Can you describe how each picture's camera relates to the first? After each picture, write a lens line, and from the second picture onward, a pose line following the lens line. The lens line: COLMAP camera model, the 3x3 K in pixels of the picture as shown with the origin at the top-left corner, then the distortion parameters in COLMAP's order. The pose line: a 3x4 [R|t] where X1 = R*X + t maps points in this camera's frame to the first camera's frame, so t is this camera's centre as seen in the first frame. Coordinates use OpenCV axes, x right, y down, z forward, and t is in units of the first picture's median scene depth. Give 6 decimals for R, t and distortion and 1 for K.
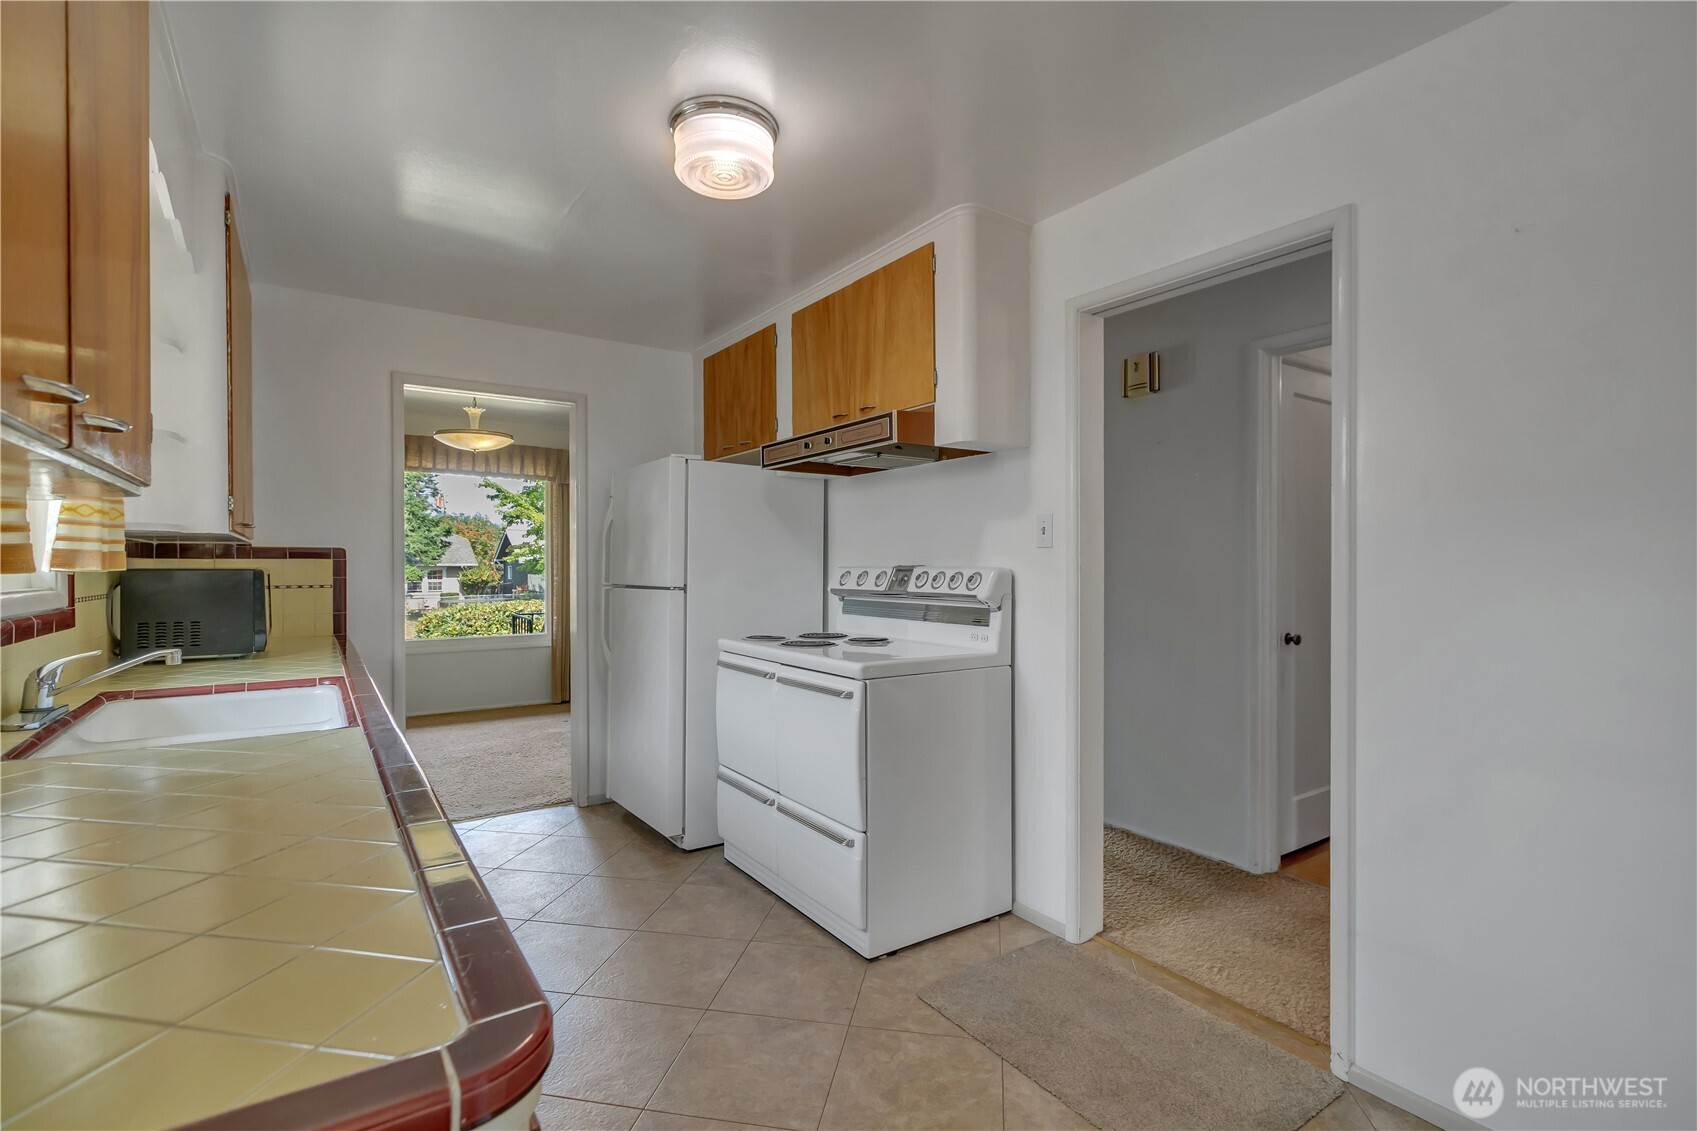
lens RADIAL K [[792.4, 0, 848.0], [0, 792.4, 552.2], [0, 0, 1]] dist [0.002843, 0.000402]
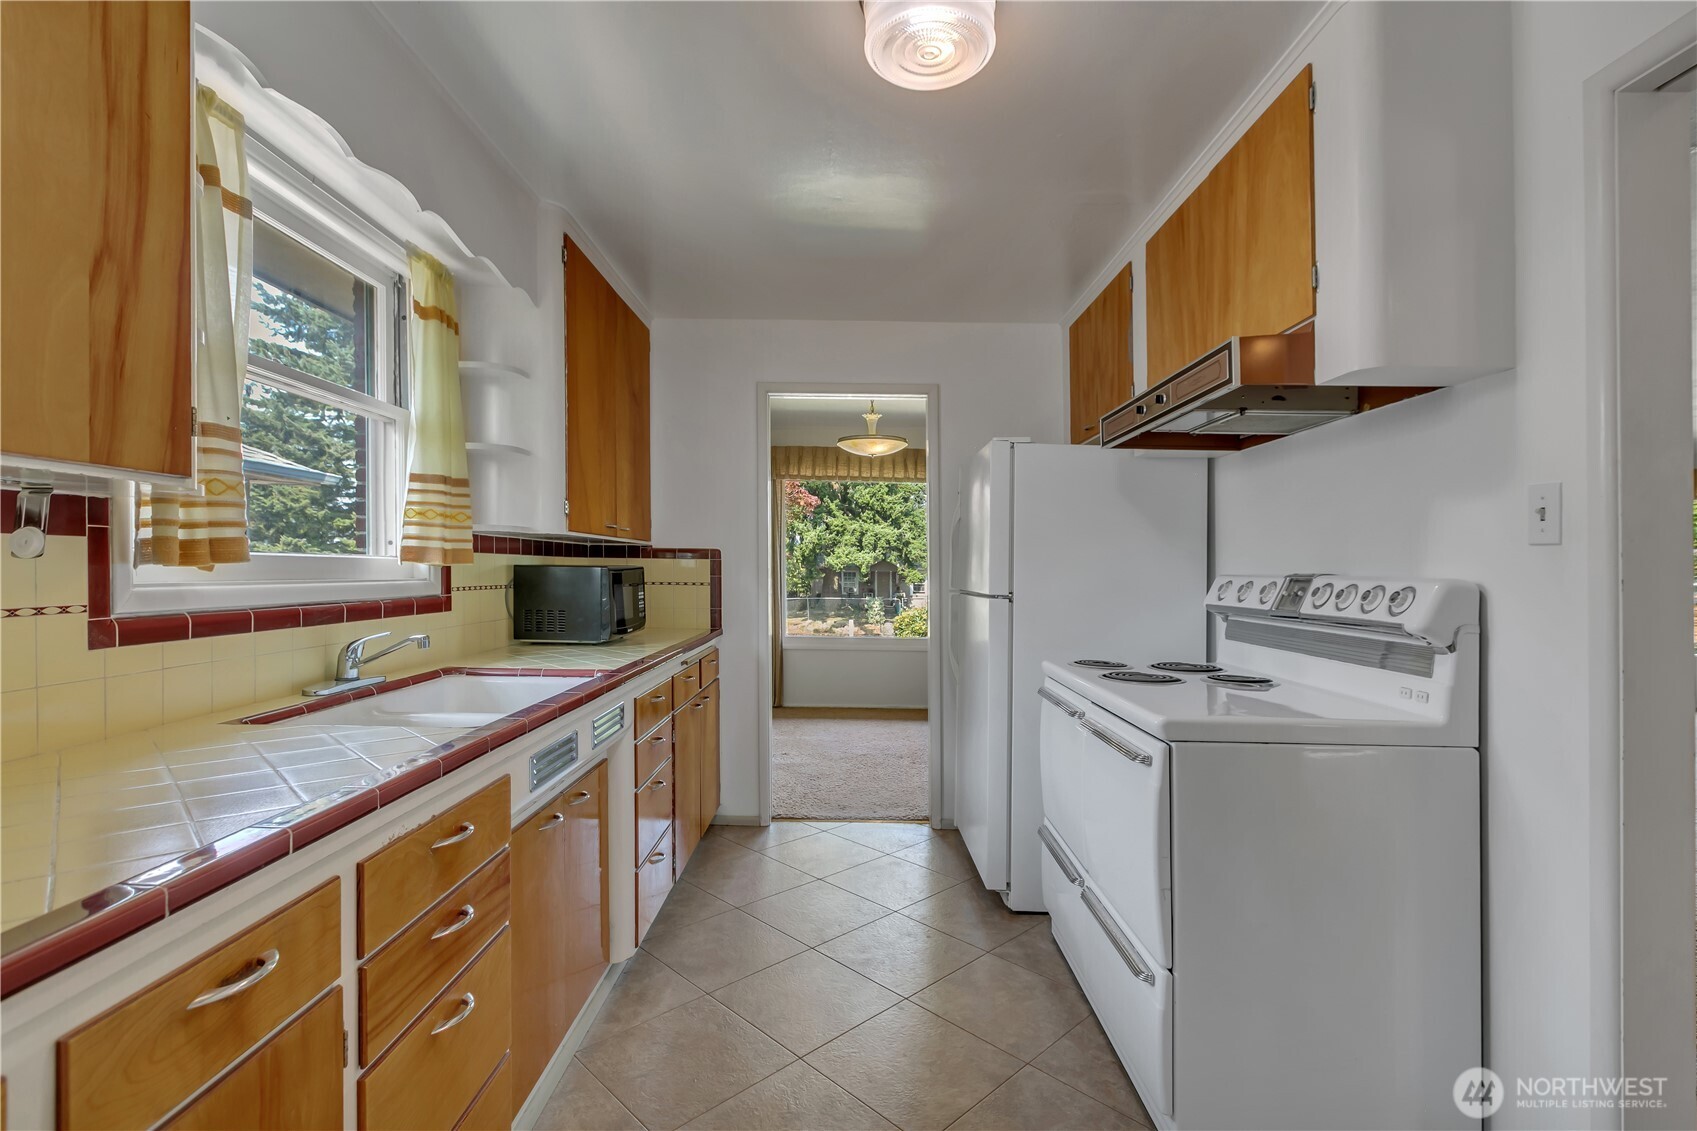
lens RADIAL K [[792.4, 0, 848.0], [0, 792.4, 552.2], [0, 0, 1]] dist [0.002843, 0.000402]
pose [[0.820190, 0.001342, -0.572090, 0.143308], [-0.006372, 0.999957, -0.006789, 0.005370], [0.572056, 0.009213, 0.820163, 0.229096]]
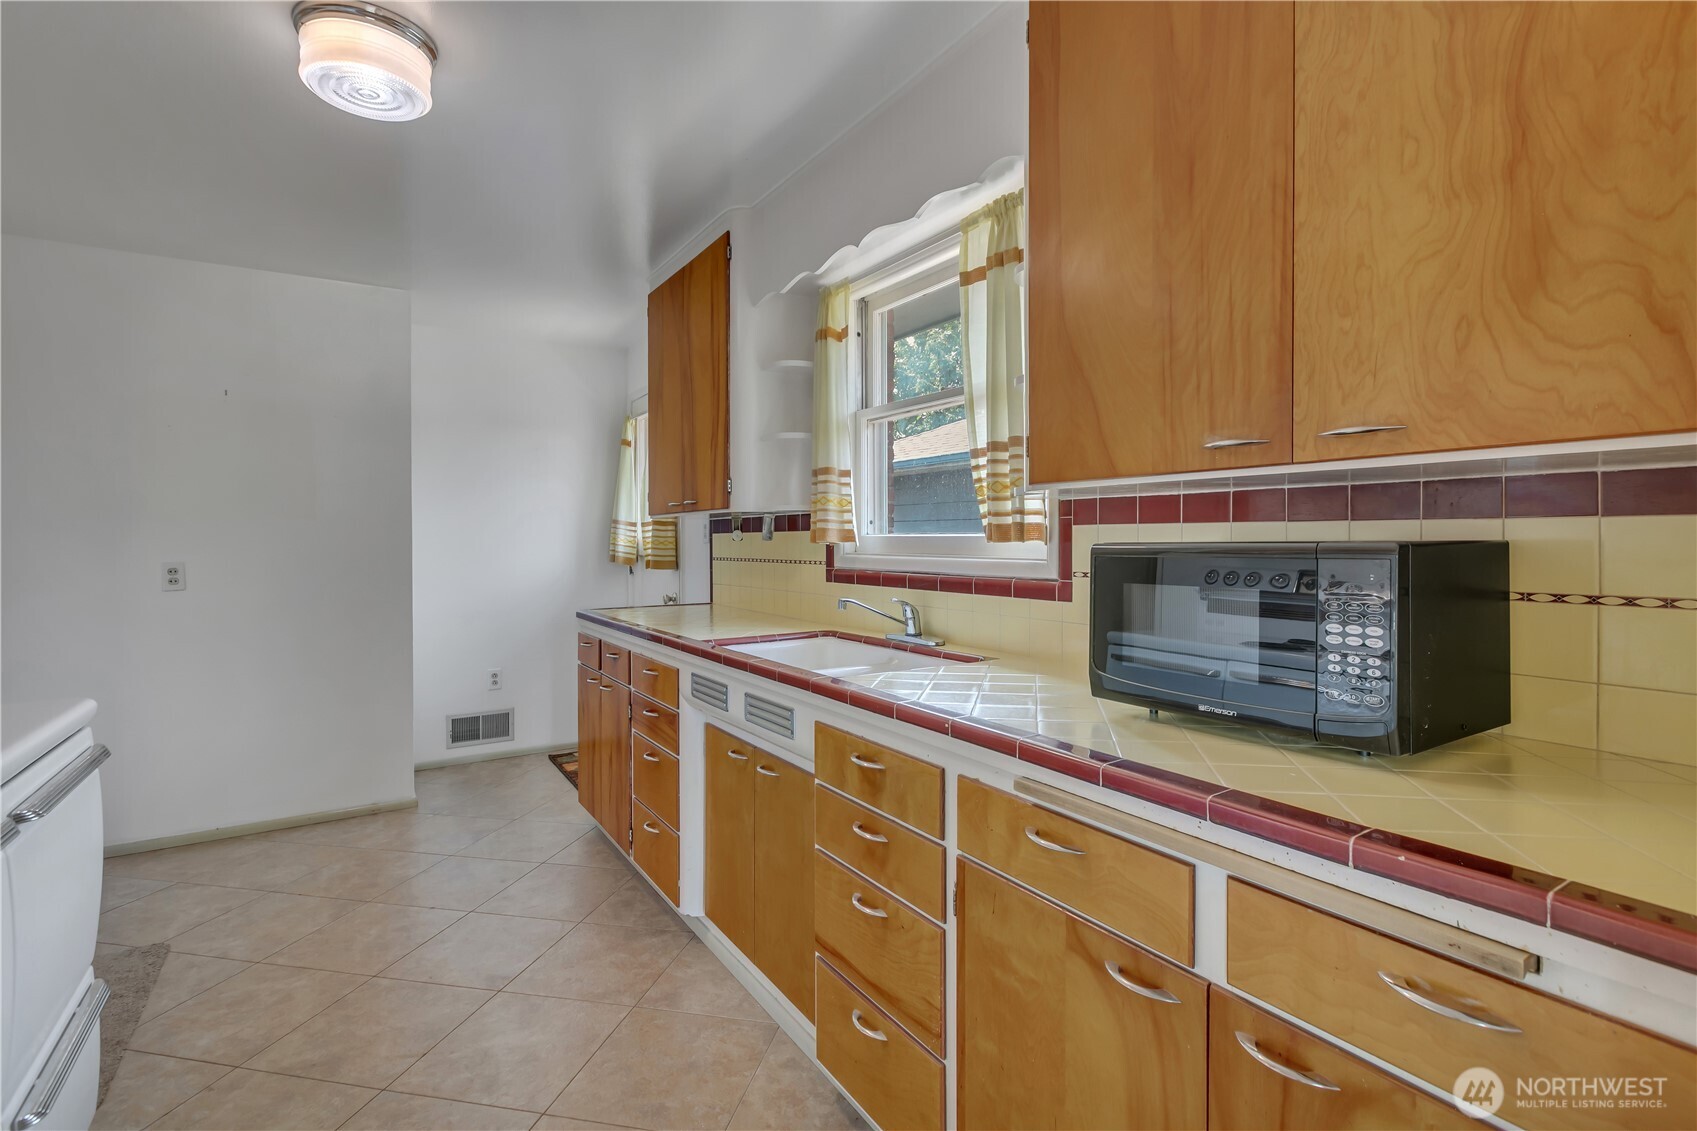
lens RADIAL K [[792.4, 0, 848.0], [0, 792.4, 552.2], [0, 0, 1]] dist [0.002843, 0.000402]
pose [[-0.999686, 0.008507, 0.023583, -0.484917], [0.008563, 0.999961, 0.002253, 0.020450], [-0.023563, 0.002454, -0.999719, 1.289070]]
